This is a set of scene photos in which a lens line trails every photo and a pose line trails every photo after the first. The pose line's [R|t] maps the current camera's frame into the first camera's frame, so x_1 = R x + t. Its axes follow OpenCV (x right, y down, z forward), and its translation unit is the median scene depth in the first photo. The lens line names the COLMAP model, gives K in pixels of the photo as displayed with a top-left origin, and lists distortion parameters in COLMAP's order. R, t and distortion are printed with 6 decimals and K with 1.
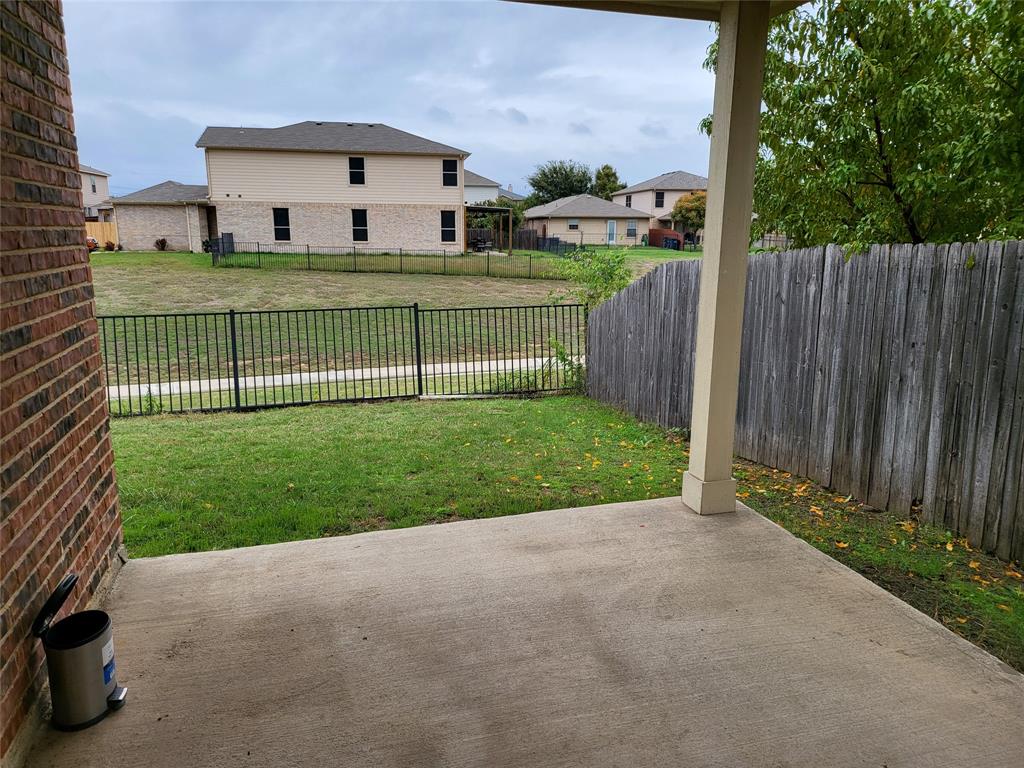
lens RADIAL K [[737.0, 0, 509.8], [0, 737.0, 387.4], [0, 0, 1]] dist [0.044392, -0.024667]
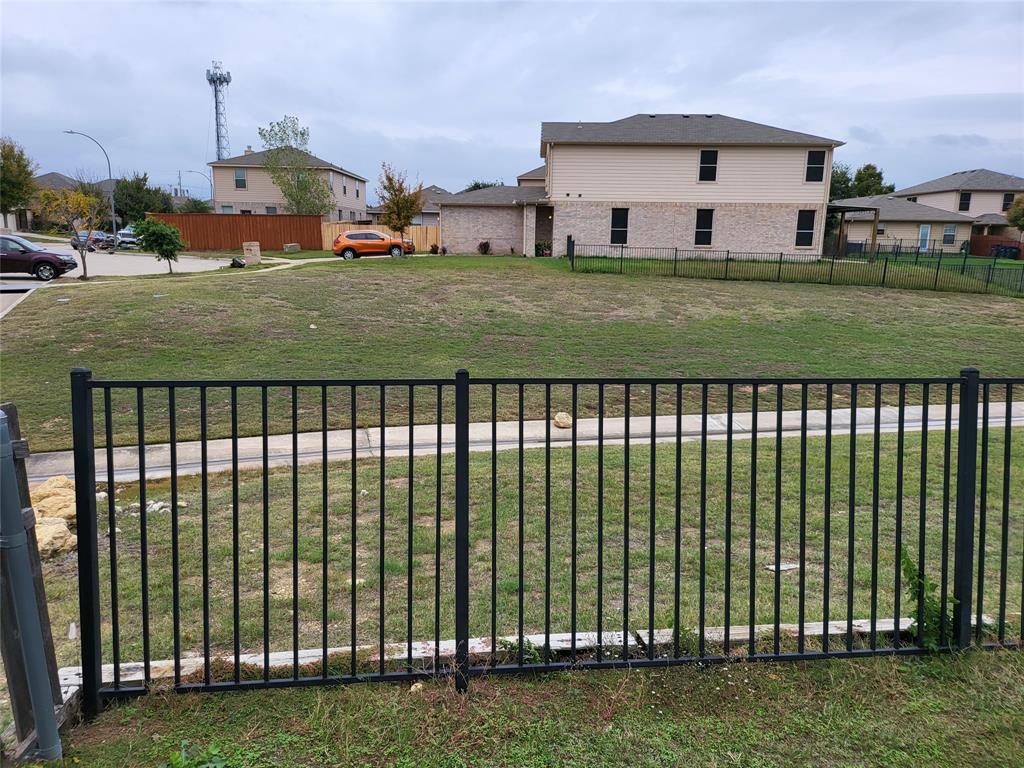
lens RADIAL K [[737.0, 0, 513.7], [0, 737.0, 379.7], [0, 0, 1]] dist [0.044392, -0.024667]
pose [[0.977873, 0.047723, -0.203686, -0.237080], [-0.051874, 0.998540, -0.015089, -0.011641], [0.202668, 0.025321, 0.978920, 0.090969]]
